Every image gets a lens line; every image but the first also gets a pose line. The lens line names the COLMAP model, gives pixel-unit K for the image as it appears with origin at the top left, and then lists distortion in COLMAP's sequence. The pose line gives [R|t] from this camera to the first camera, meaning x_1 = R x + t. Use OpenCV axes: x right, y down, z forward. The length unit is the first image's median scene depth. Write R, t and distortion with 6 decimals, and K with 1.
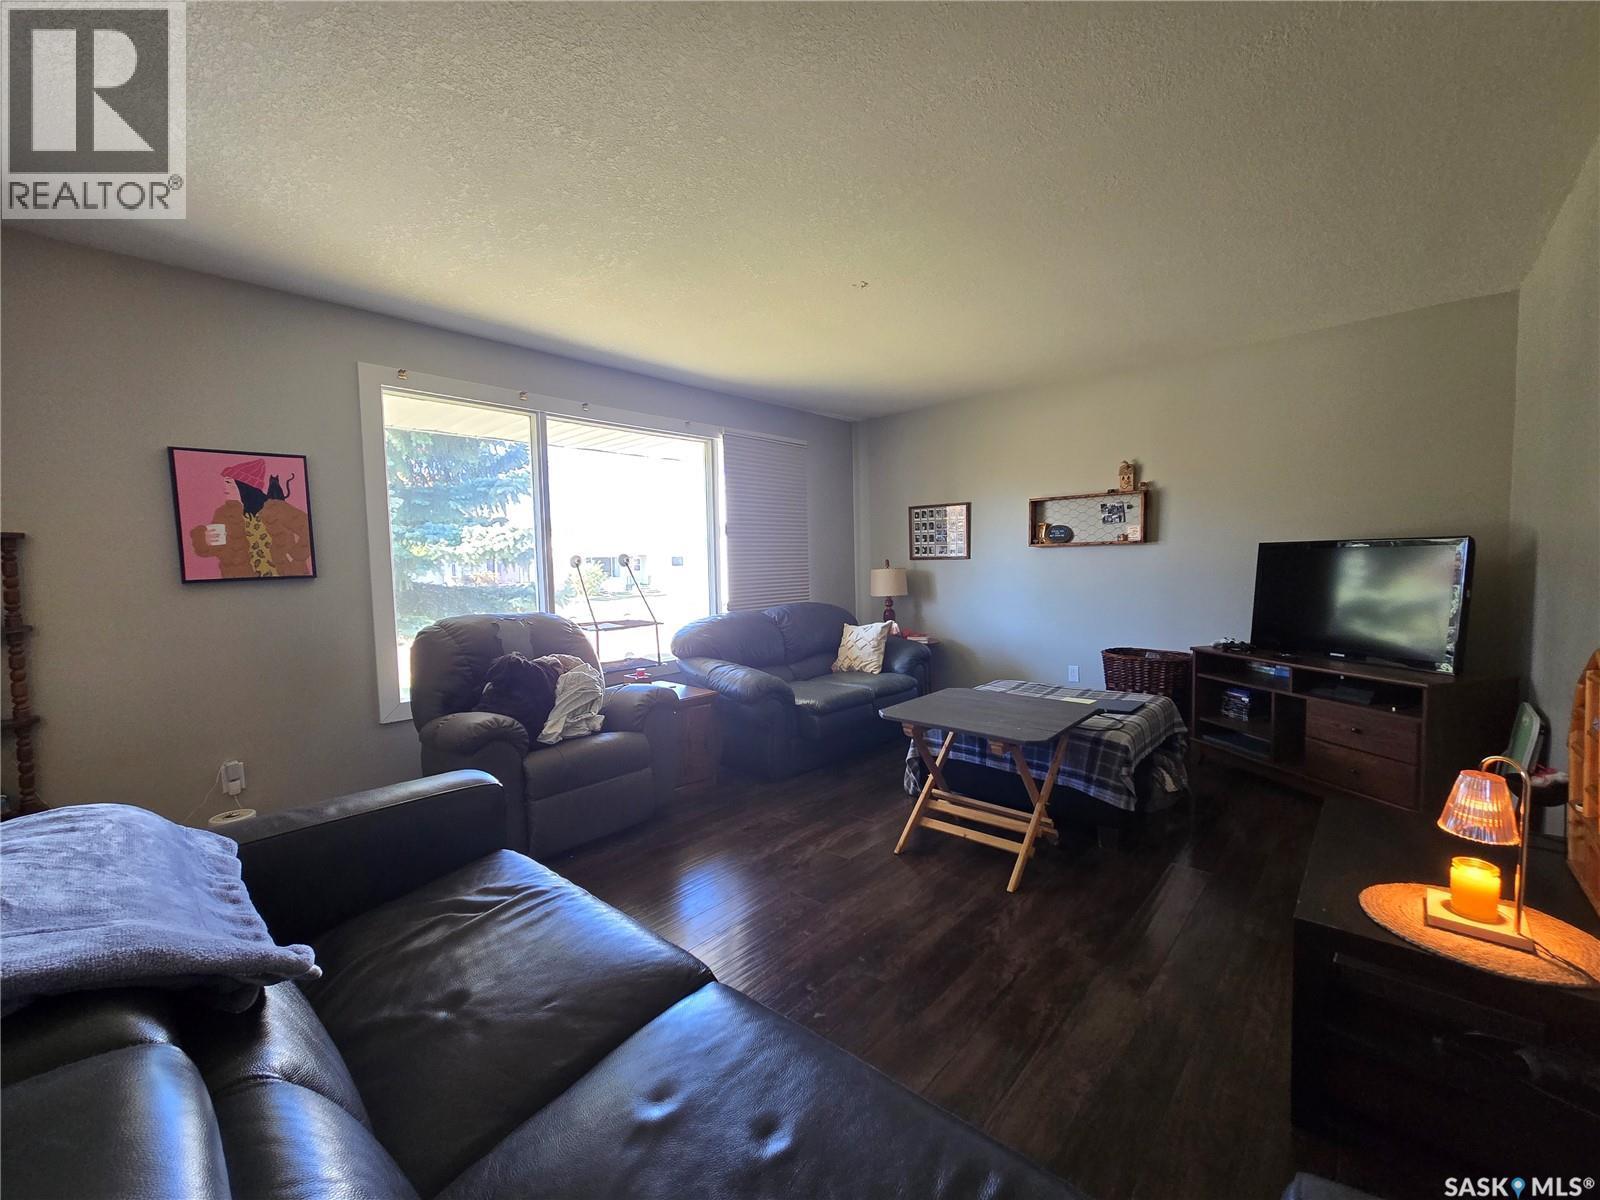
lens RADIAL K [[647.6, 0, 815.7], [0, 647.6, 602.6], [0, 0, 1]] dist [-0.003704, 0.000489]
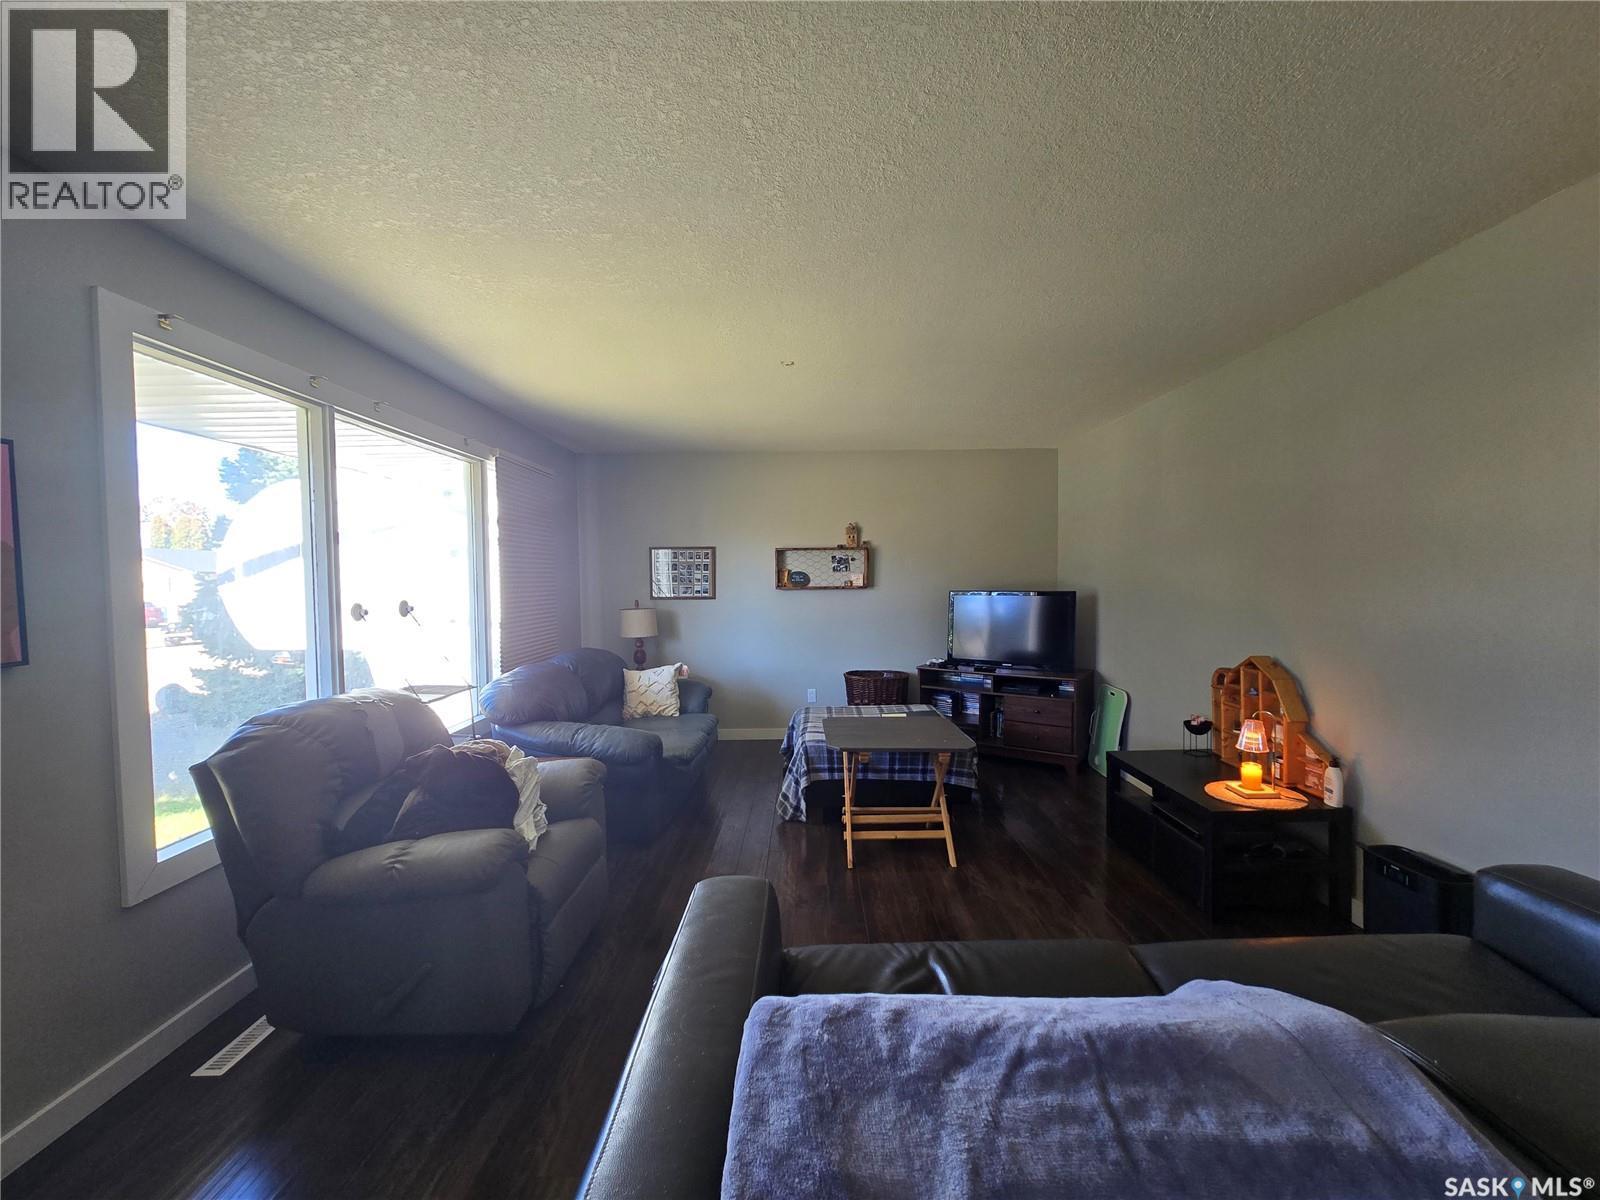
lens RADIAL K [[647.6, 0, 811.5], [0, 647.6, 601.6], [0, 0, 1]] dist [-0.003704, 0.000489]
pose [[0.750996, -0.010503, 0.660224, -0.415881], [0.036548, 0.999002, -0.025680, -0.035071], [-0.659295, 0.043415, 0.750630, 0.100547]]
